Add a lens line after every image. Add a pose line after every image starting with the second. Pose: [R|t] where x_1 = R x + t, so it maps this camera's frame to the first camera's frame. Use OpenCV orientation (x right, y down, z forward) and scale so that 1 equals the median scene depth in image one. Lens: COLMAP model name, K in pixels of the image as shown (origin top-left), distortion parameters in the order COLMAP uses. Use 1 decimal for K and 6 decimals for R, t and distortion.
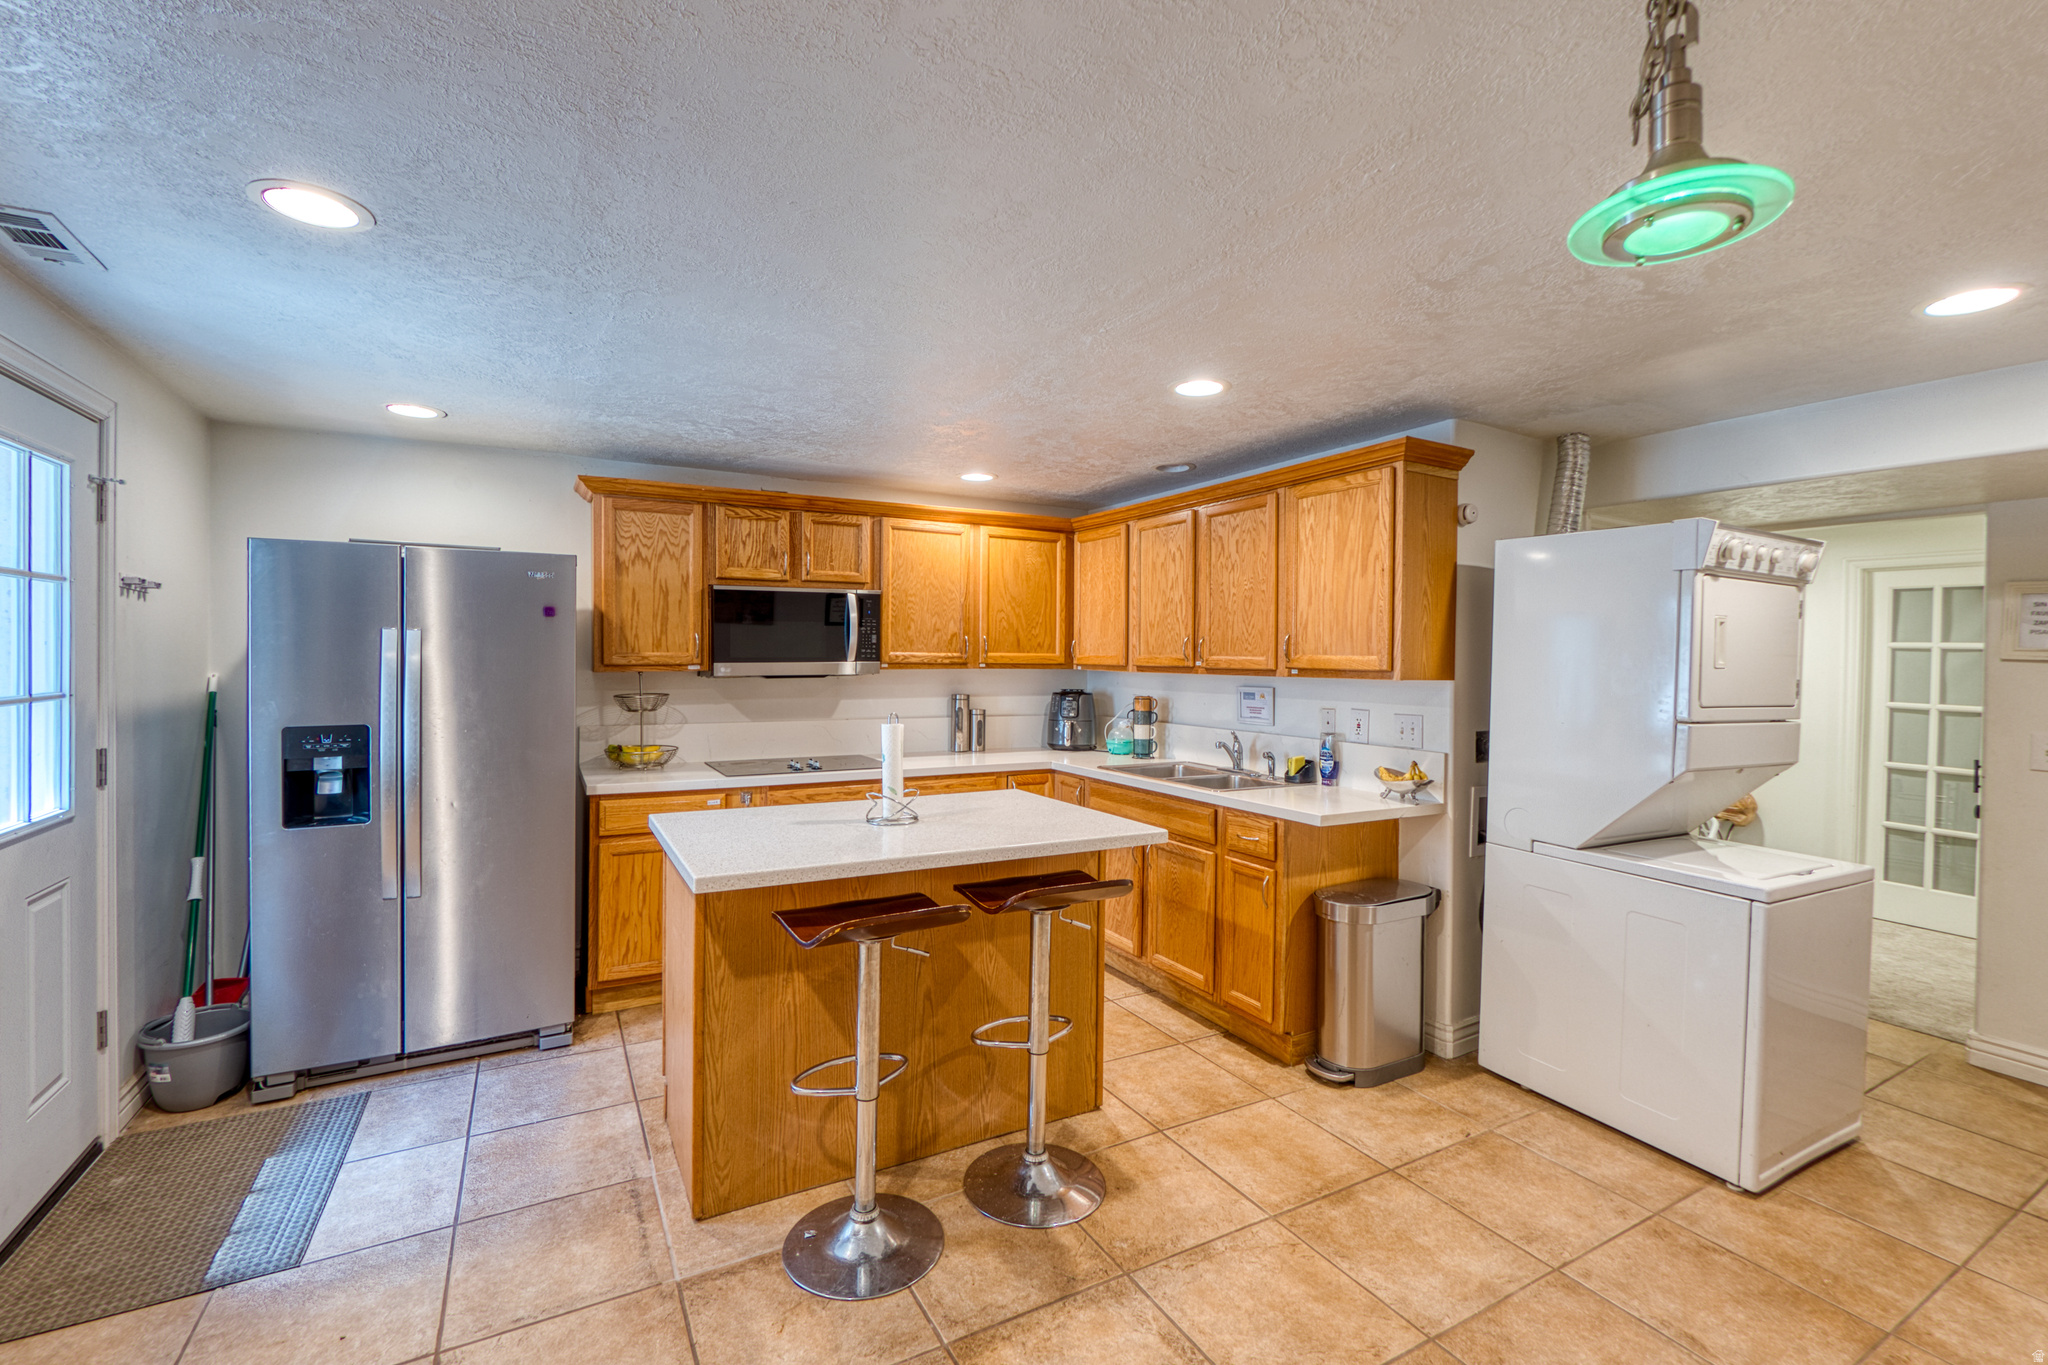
lens RADIAL K [[871.2, 0, 1010.5], [0, 871.2, 668.2], [0, 0, 1]] dist [-0.000089, 0.000161]
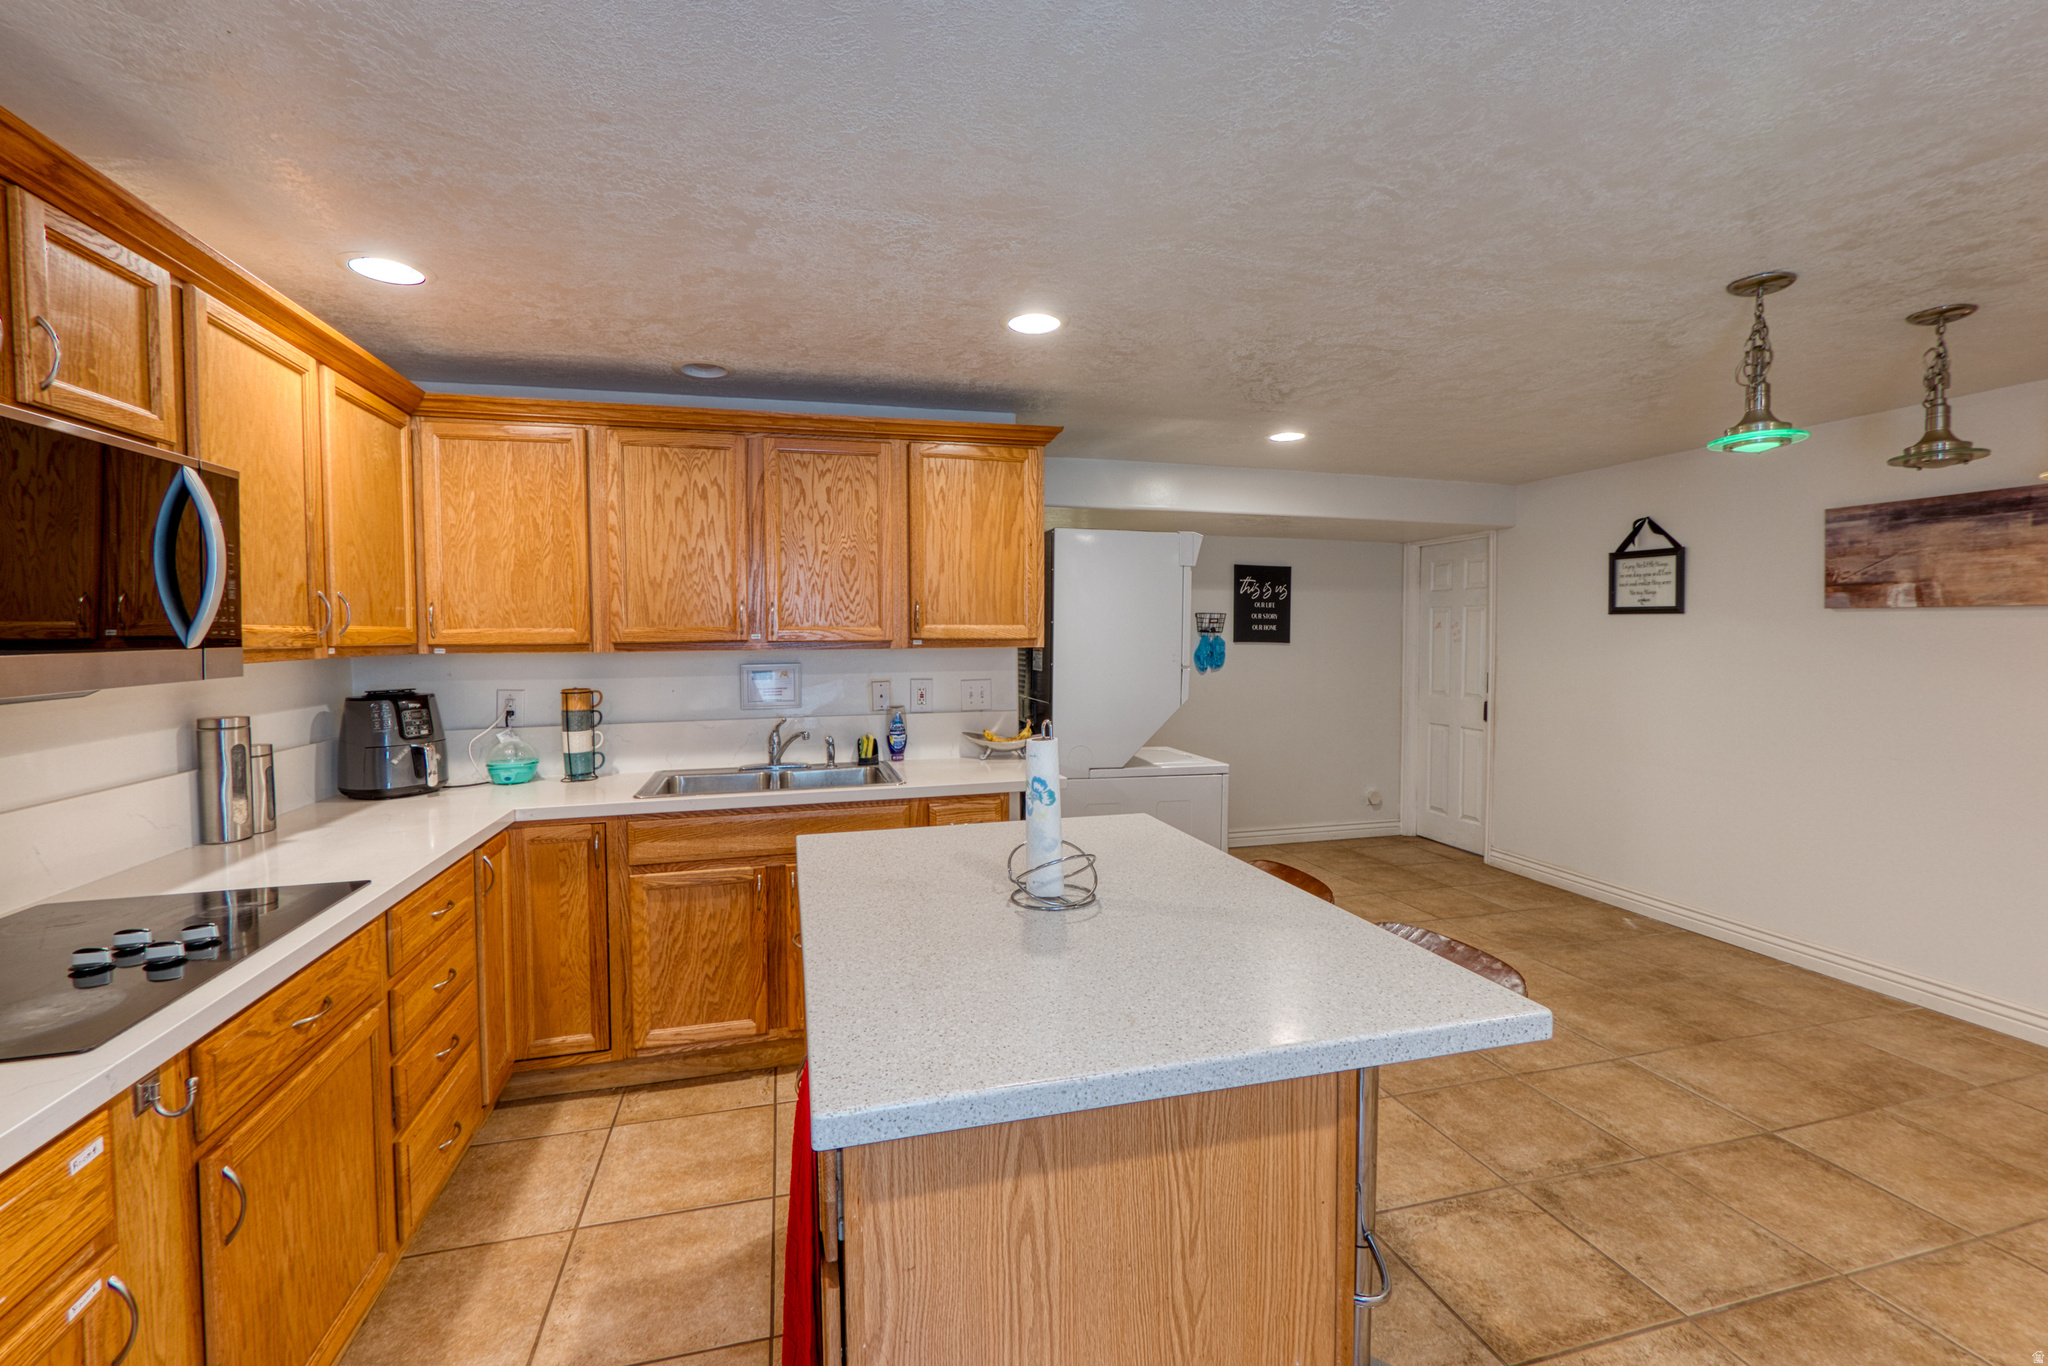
lens RADIAL K [[871.2, 0, 1010.5], [0, 871.2, 668.7], [0, 0, 1]] dist [-0.000089, 0.000161]
pose [[0.238380, -0.054456, 0.969644, -0.532079], [0.023245, 0.998461, 0.050360, -0.012021], [-0.970894, 0.010535, 0.239279, 0.649234]]
